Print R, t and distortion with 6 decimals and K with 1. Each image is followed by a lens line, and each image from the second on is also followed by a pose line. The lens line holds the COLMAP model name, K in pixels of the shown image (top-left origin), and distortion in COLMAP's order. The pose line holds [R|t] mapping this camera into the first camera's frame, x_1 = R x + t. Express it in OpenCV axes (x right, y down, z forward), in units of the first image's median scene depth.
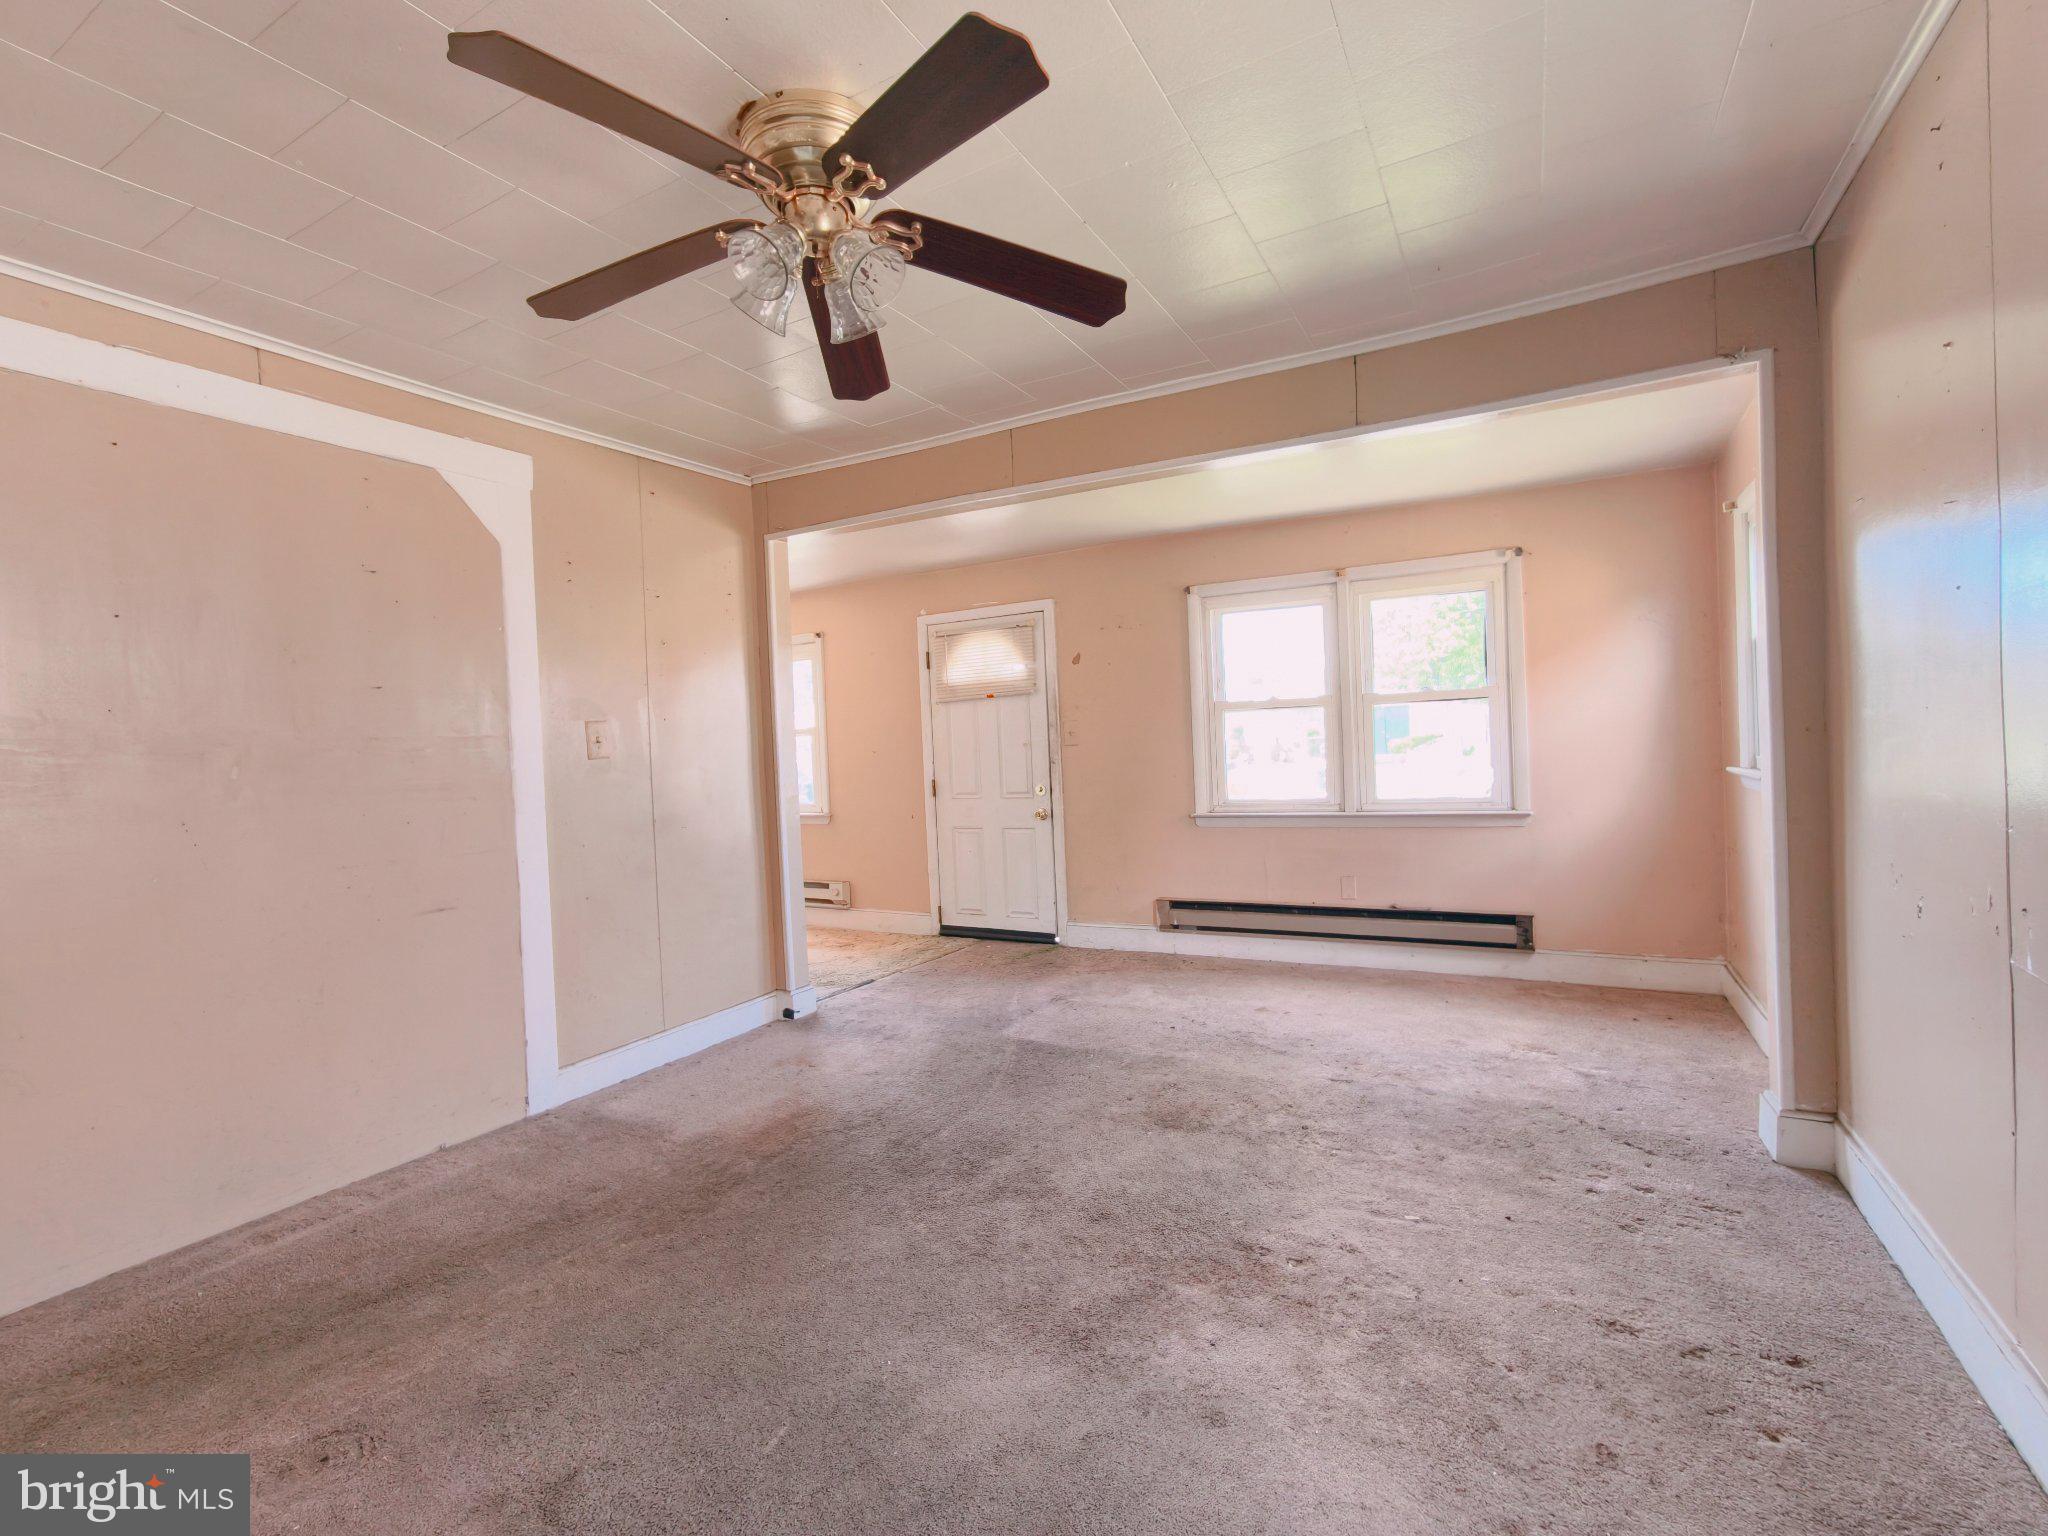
lens RADIAL K [[945.0, 0, 1017.9], [0, 945.0, 767.1], [0, 0, 1]] dist [-0.017316, -0.000152]
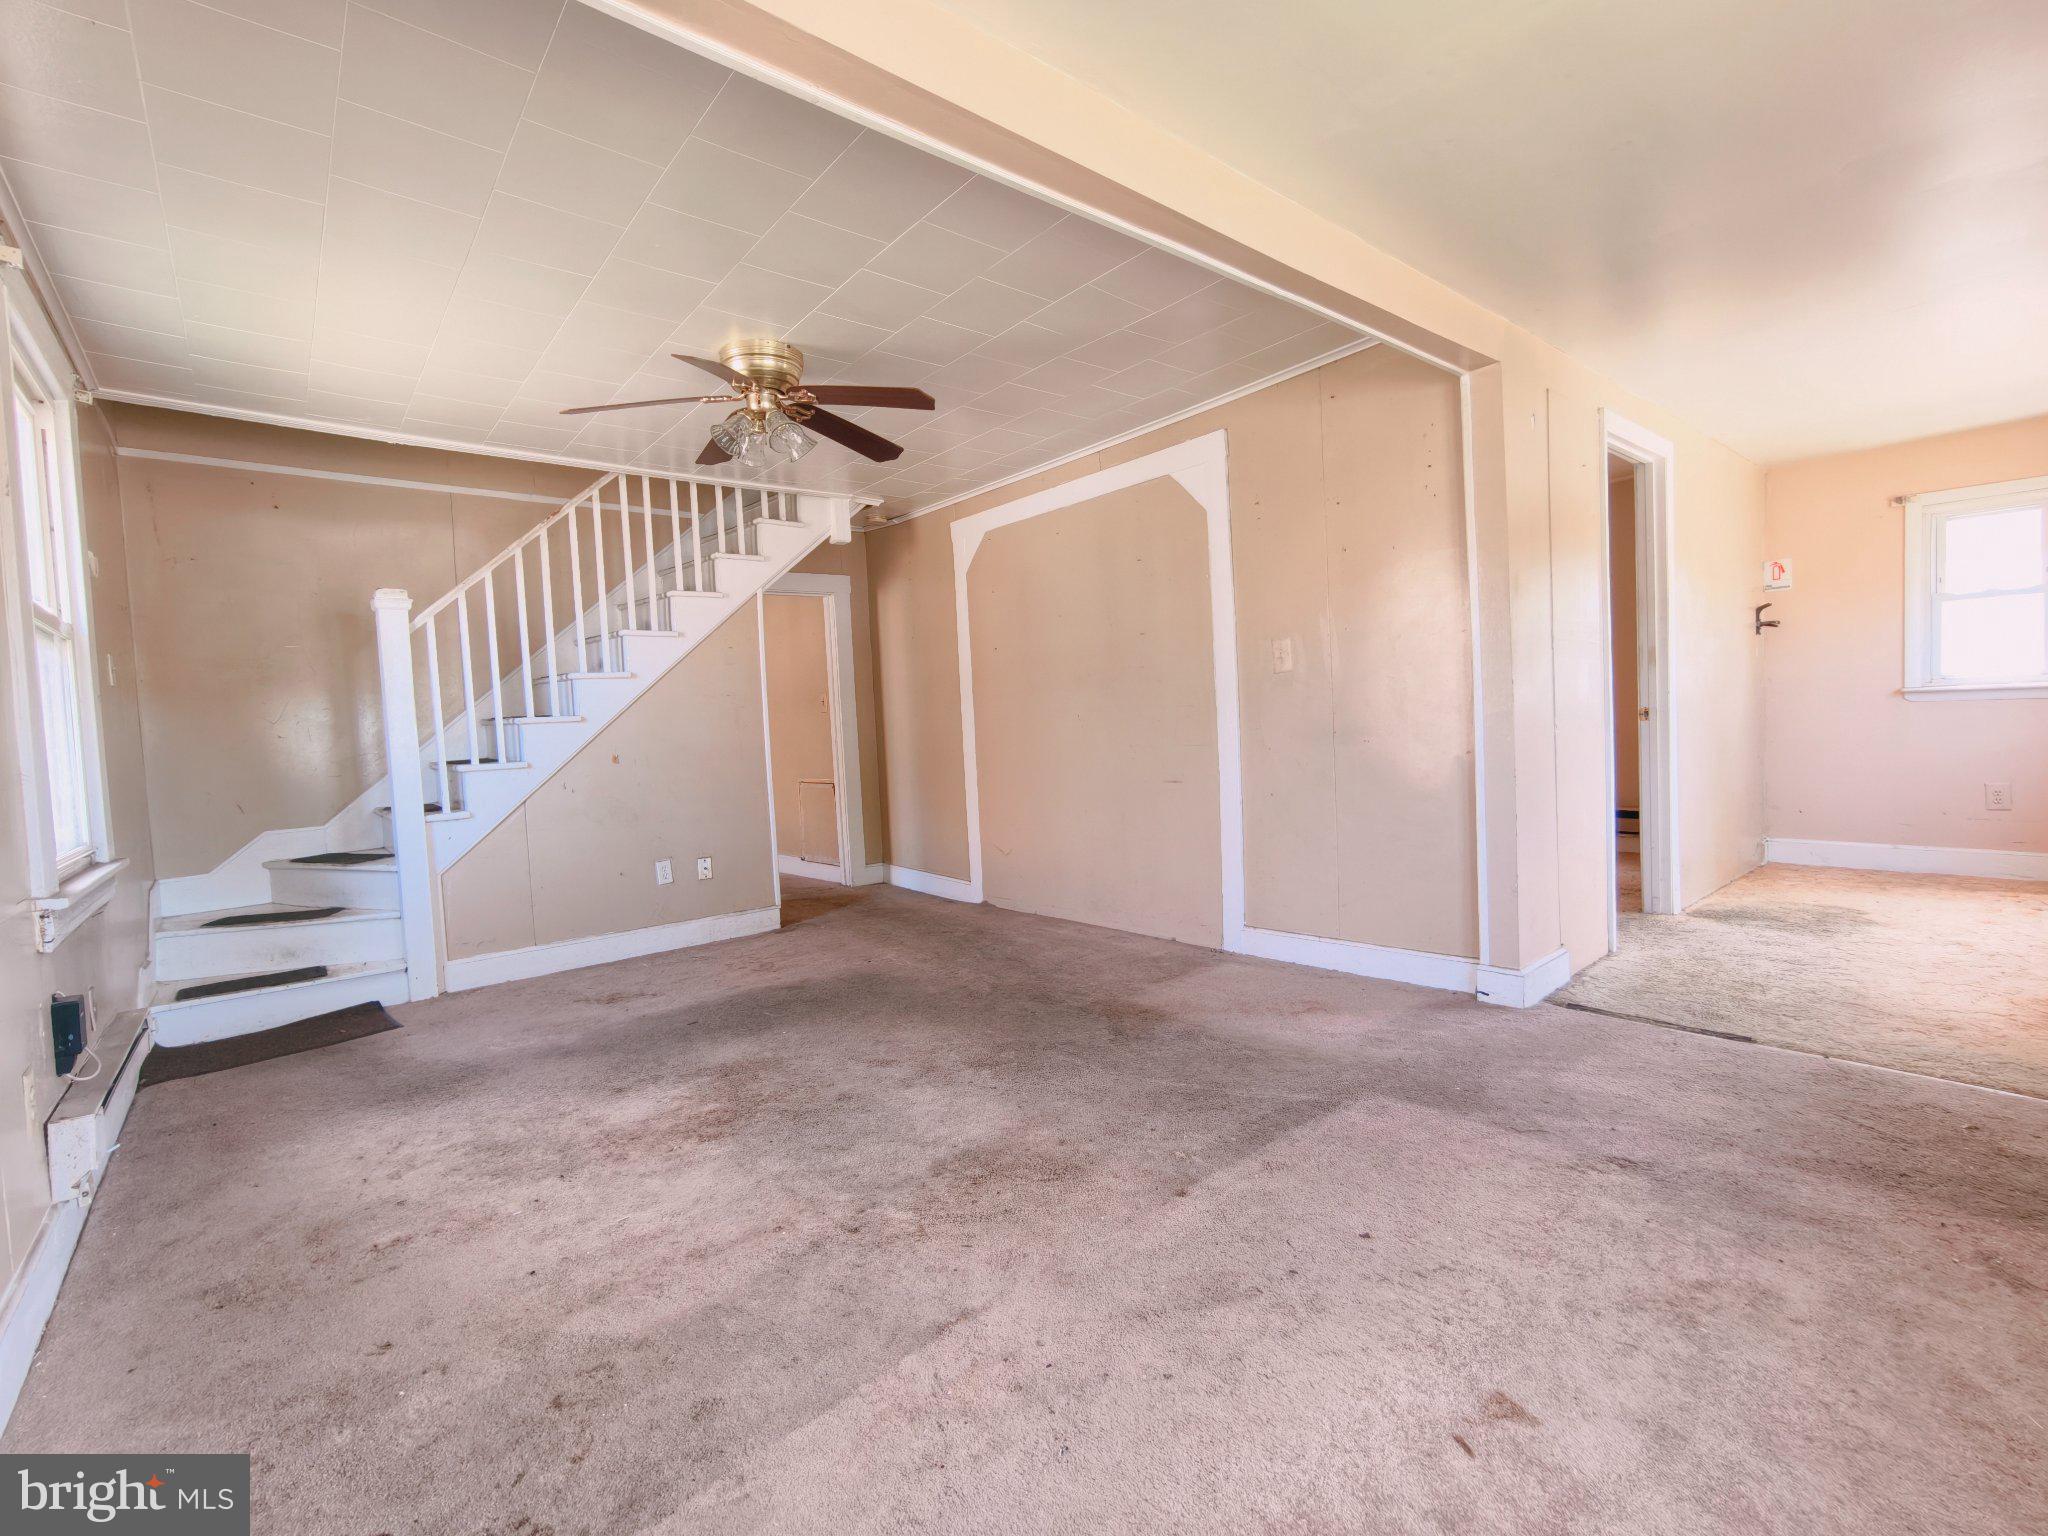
lens RADIAL K [[945.0, 0, 1017.9], [0, 945.0, 767.1], [0, 0, 1]] dist [-0.017316, -0.000152]
pose [[-0.371346, 0.100142, -0.923078, 0.797399], [0.050769, 0.994869, 0.087507, -0.012184], [0.927105, -0.014368, -0.374525, 1.261564]]
